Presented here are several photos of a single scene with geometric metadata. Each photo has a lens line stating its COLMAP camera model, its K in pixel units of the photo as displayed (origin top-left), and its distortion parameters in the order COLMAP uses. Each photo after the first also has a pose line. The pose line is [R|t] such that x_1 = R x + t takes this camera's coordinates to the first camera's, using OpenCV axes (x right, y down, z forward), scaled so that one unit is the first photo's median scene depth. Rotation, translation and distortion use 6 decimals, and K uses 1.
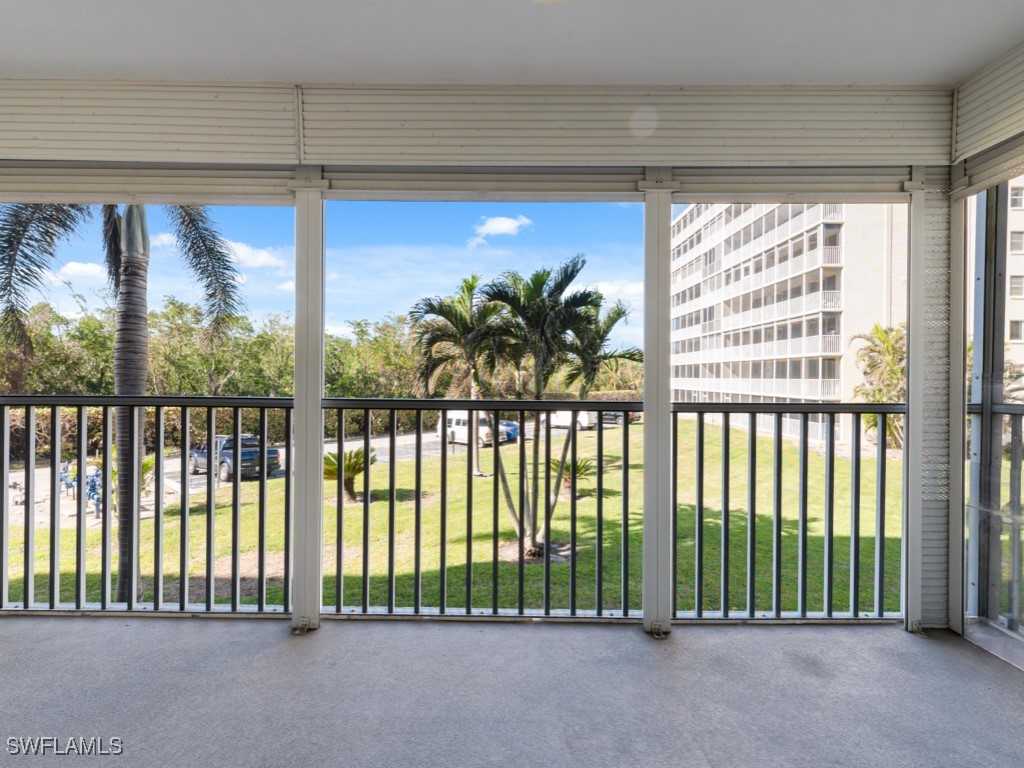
lens RADIAL K [[467.4, 0, 510.2], [0, 467.4, 374.6], [0, 0, 1]] dist [0.000126, -0.000061]
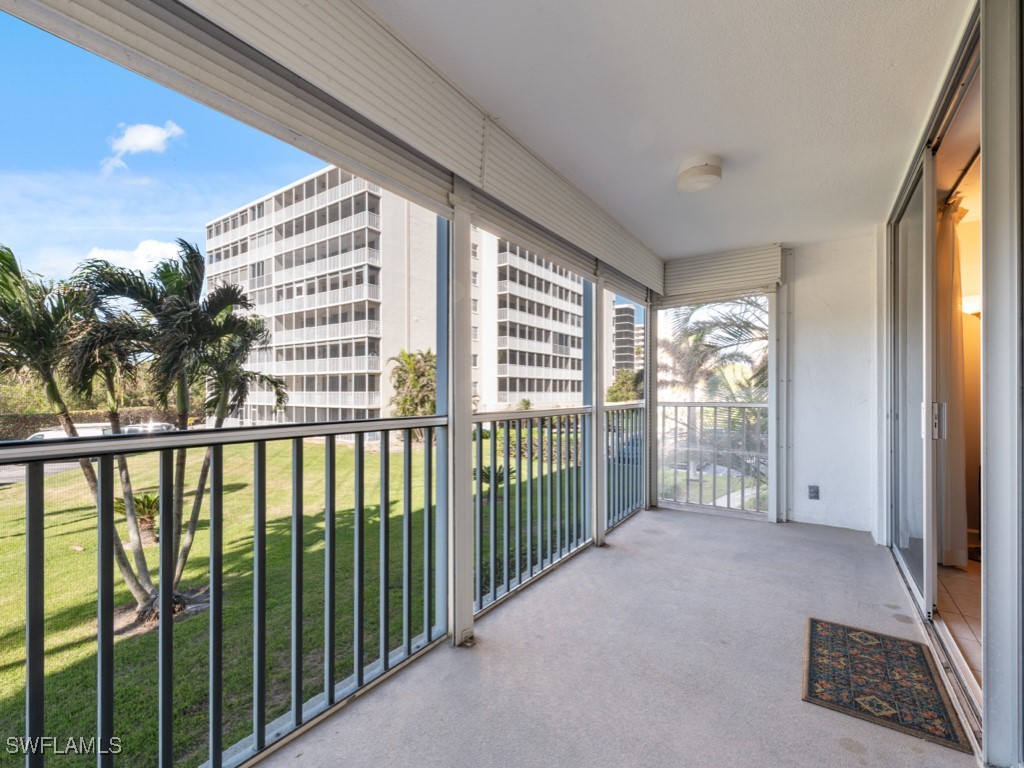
lens RADIAL K [[449.1, 0, 512.2], [0, 449.1, 387.7], [0, 0, 1]] dist [0.002363, 0.000010]
pose [[0.560781, 0.000164, 0.827964, -0.086410], [0.000110, 1.000000, -0.000273, -0.000569], [-0.827964, 0.000244, 0.560781, 0.026667]]
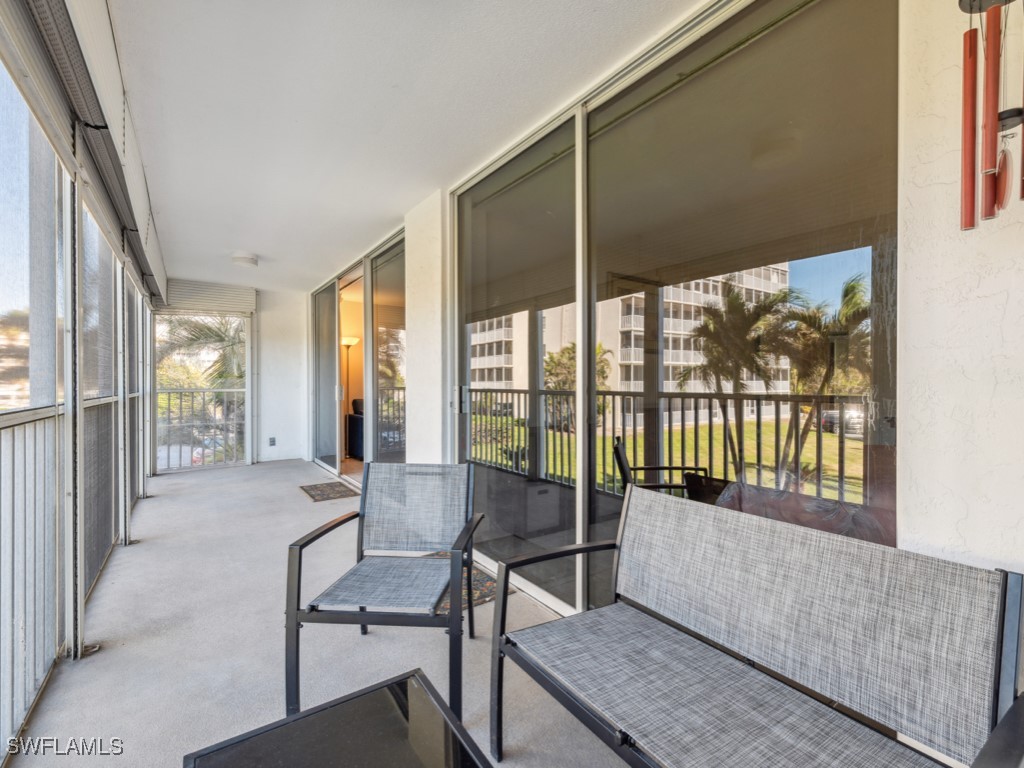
lens RADIAL K [[458.0, 0, 503.8], [0, 458.0, 386.0], [0, 0, 1]] dist [-0.000081, -0.000774]
pose [[-0.571930, -0.017149, 0.820123, -0.171429], [-0.004367, 0.999831, 0.017861, -0.001430], [-0.820291, 0.006634, -0.571908, 0.061050]]
